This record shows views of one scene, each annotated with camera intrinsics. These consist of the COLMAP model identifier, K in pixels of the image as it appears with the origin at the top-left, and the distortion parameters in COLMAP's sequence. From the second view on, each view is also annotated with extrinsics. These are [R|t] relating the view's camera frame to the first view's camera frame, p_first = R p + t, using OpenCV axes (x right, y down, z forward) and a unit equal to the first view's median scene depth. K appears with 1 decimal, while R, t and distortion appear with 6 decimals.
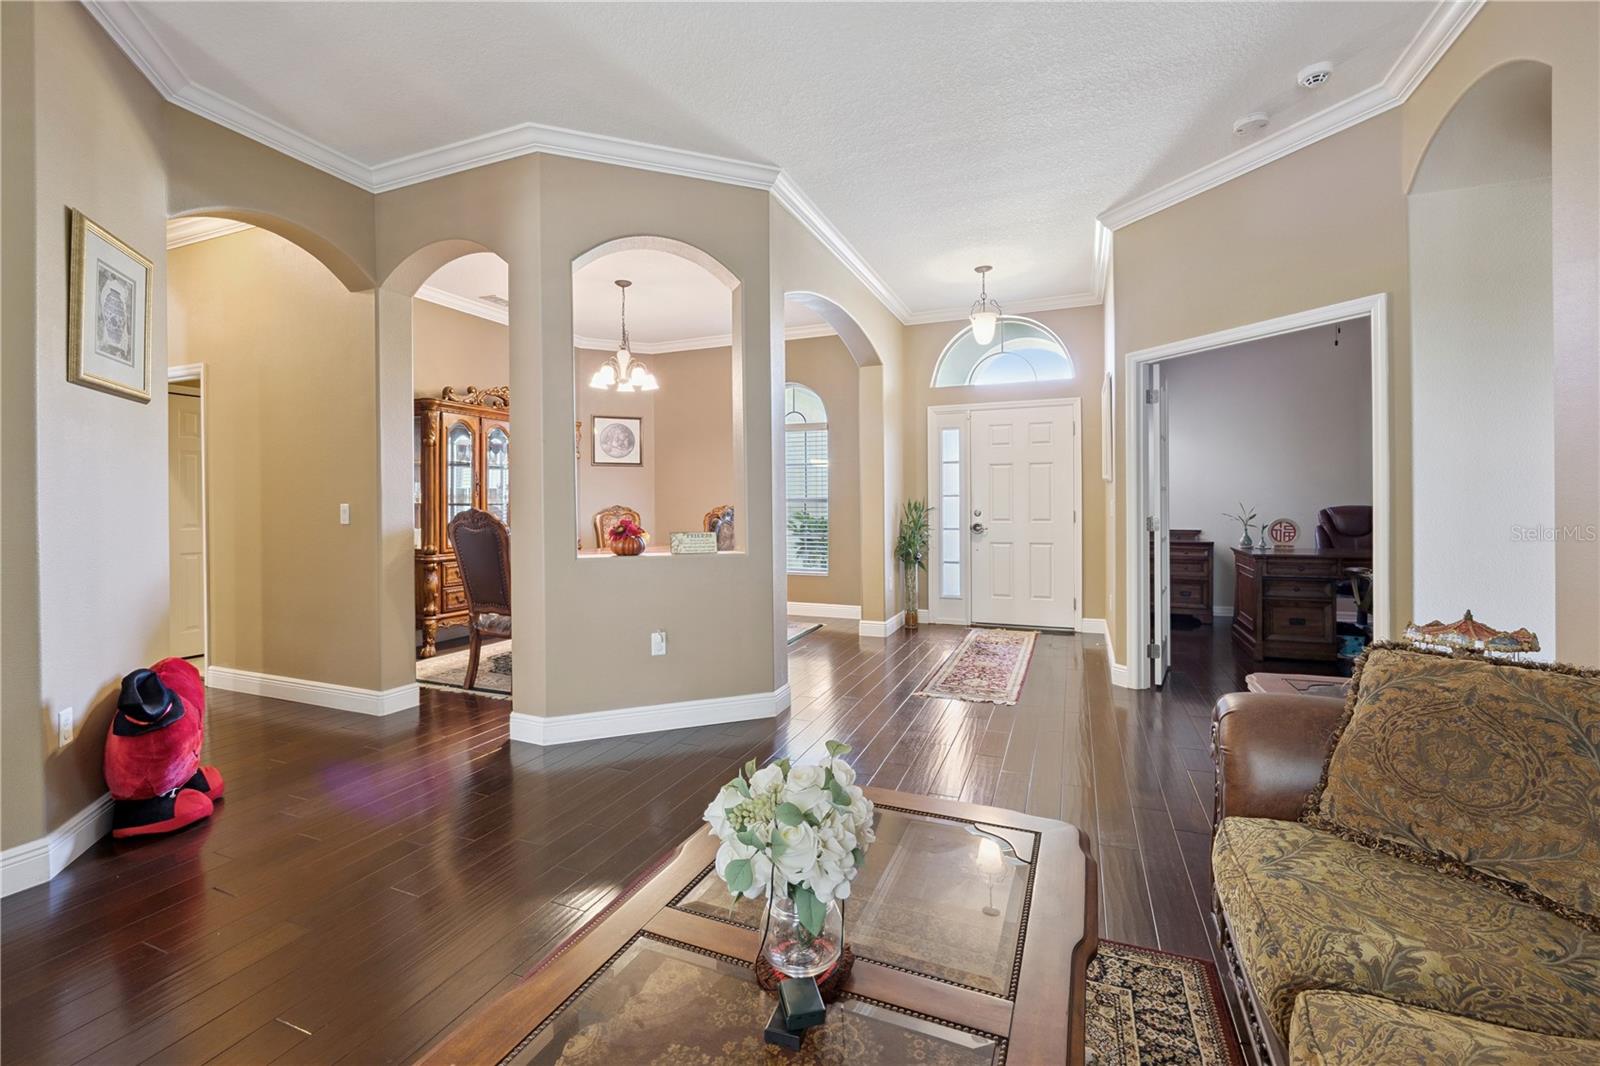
lens RADIAL K [[681.2, 0, 790.0], [0, 681.2, 504.9], [0, 0, 1]] dist [-0.000980, 0.000104]
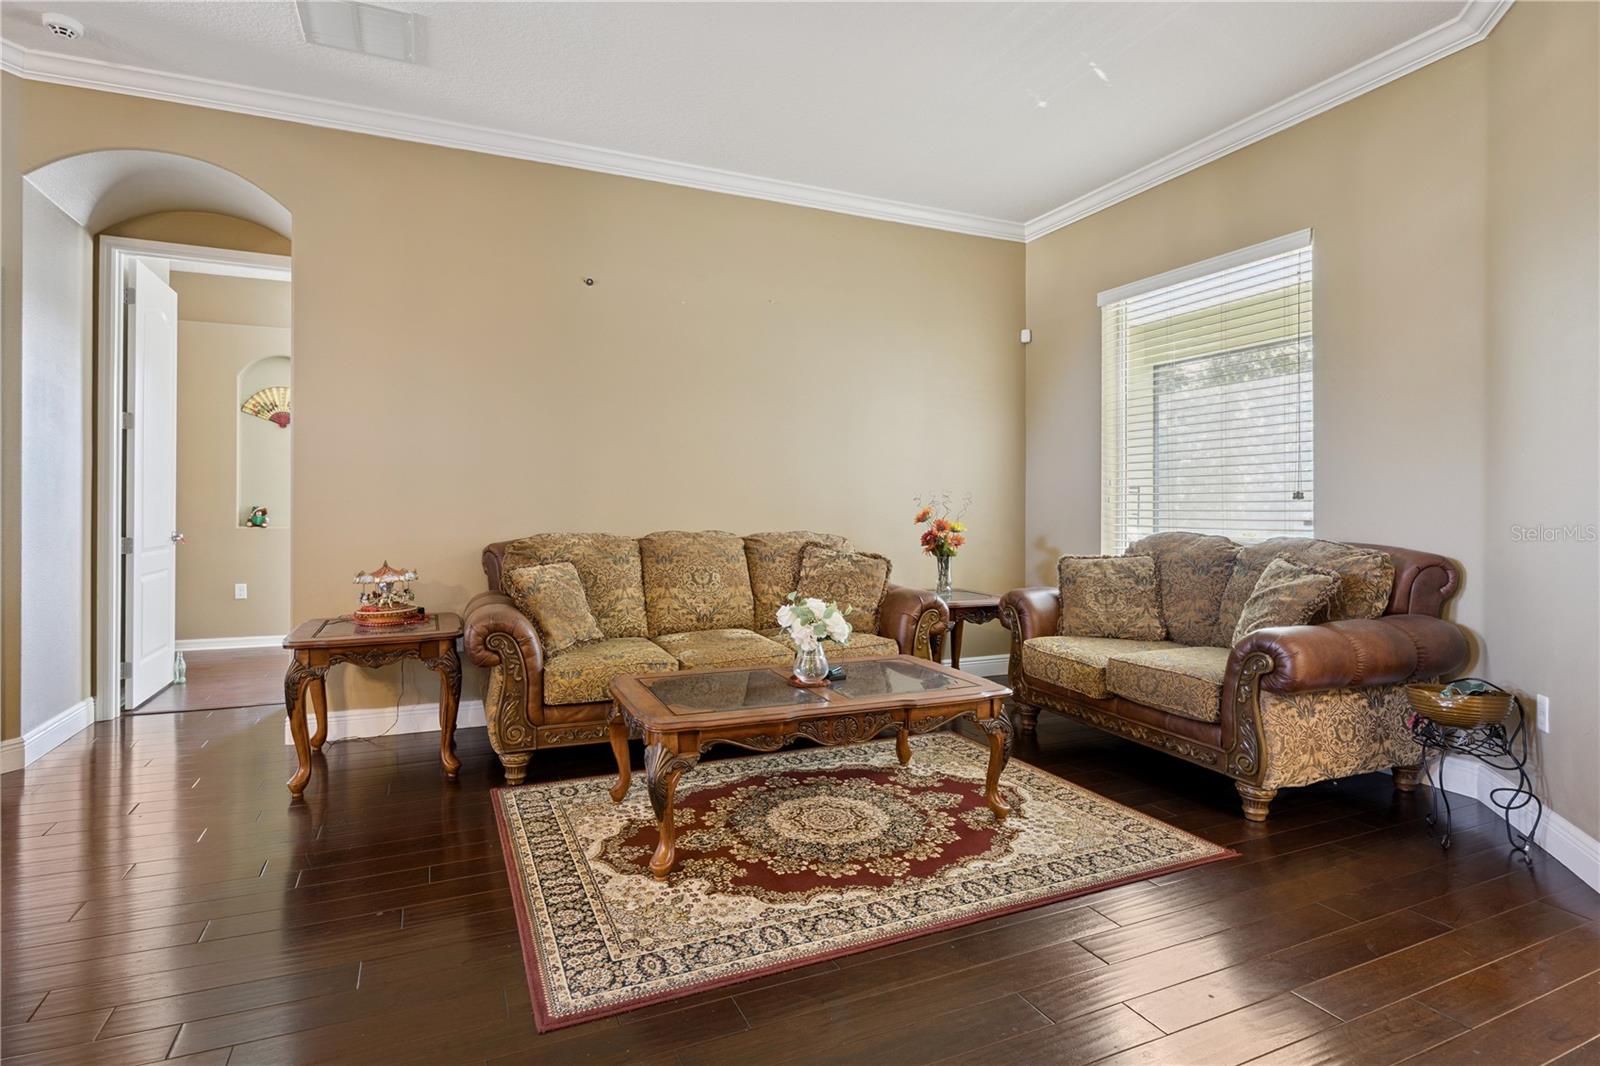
lens RADIAL K [[815.2, 0, 773.9], [0, 815.2, 509.1], [0, 0, 1]] dist [-0.005132, -0.001157]
pose [[-0.713214, 0.004809, 0.700930, -0.694742], [0.001355, 0.999984, -0.005483, 0.026008], [-0.700945, -0.002961, -0.713209, 1.140376]]
